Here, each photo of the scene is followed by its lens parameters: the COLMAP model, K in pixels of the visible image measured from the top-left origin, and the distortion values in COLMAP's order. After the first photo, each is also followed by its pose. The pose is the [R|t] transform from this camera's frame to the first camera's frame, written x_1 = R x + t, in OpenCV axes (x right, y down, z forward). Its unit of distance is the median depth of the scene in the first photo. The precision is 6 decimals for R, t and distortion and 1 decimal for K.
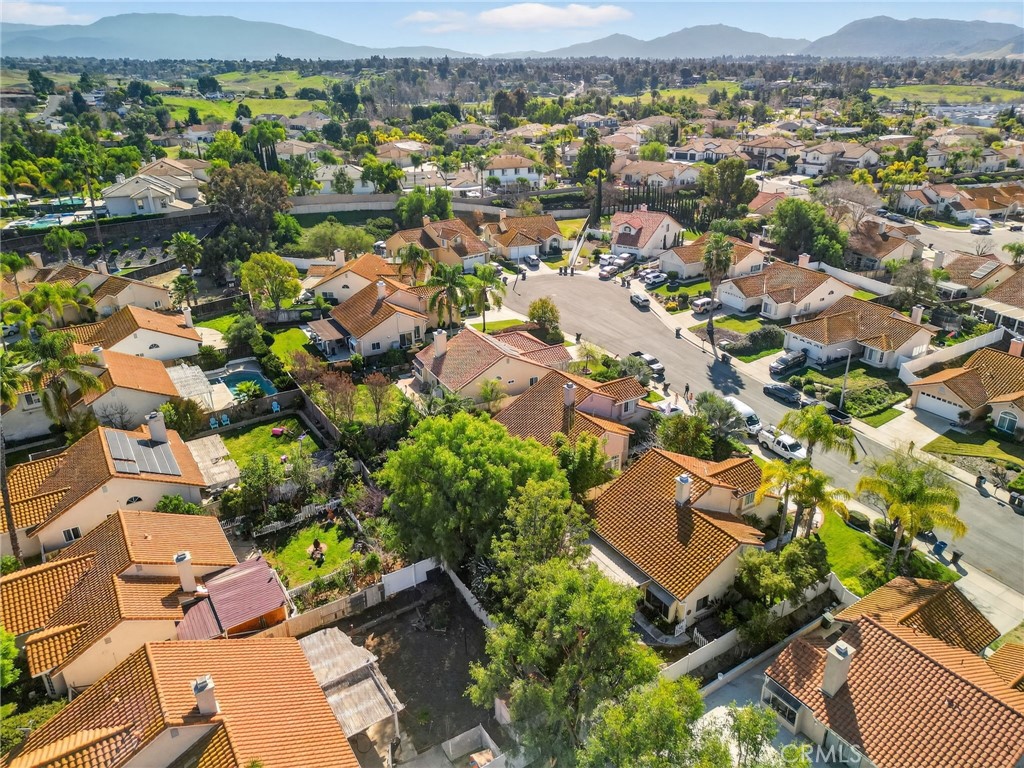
lens RADIAL K [[707.9, 0, 512.0], [0, 707.9, 384.0], [0, 0, 1]] dist [0.100035, -0.105865]
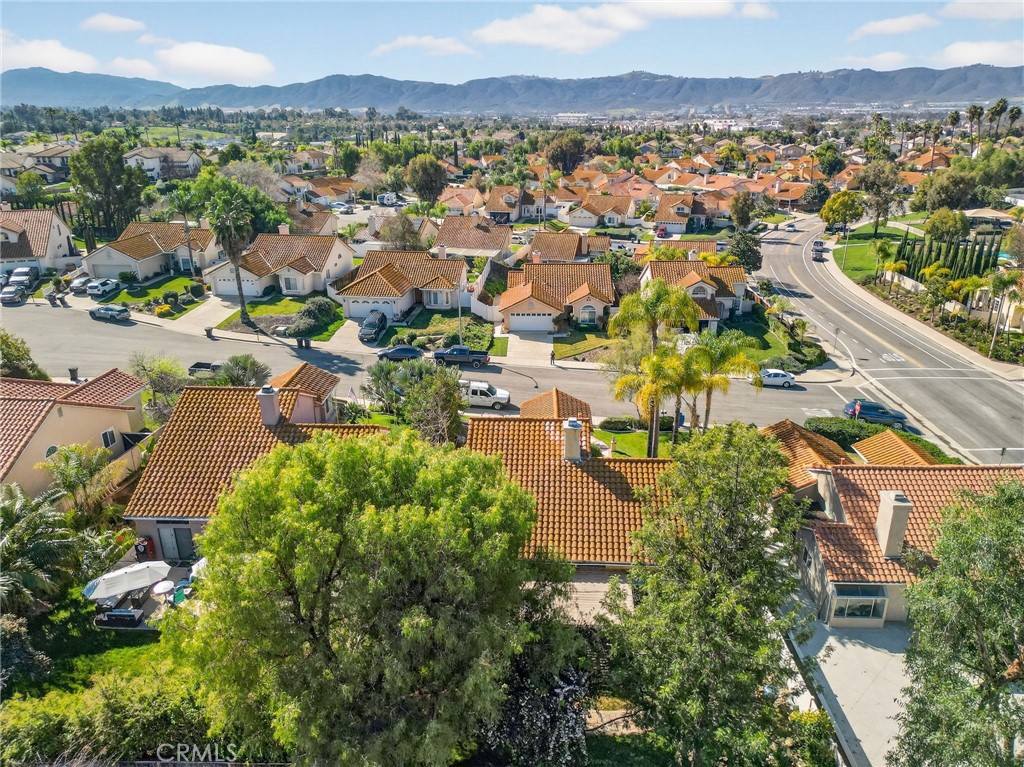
lens RADIAL K [[707.9, 0, 512.0], [0, 707.9, 383.5], [0, 0, 1]] dist [0.100035, -0.105865]
pose [[0.572849, -0.282888, 0.769297, -0.190943], [0.327791, 0.939302, 0.101316, 0.002227], [-0.751263, 0.194130, 0.630806, 0.355179]]
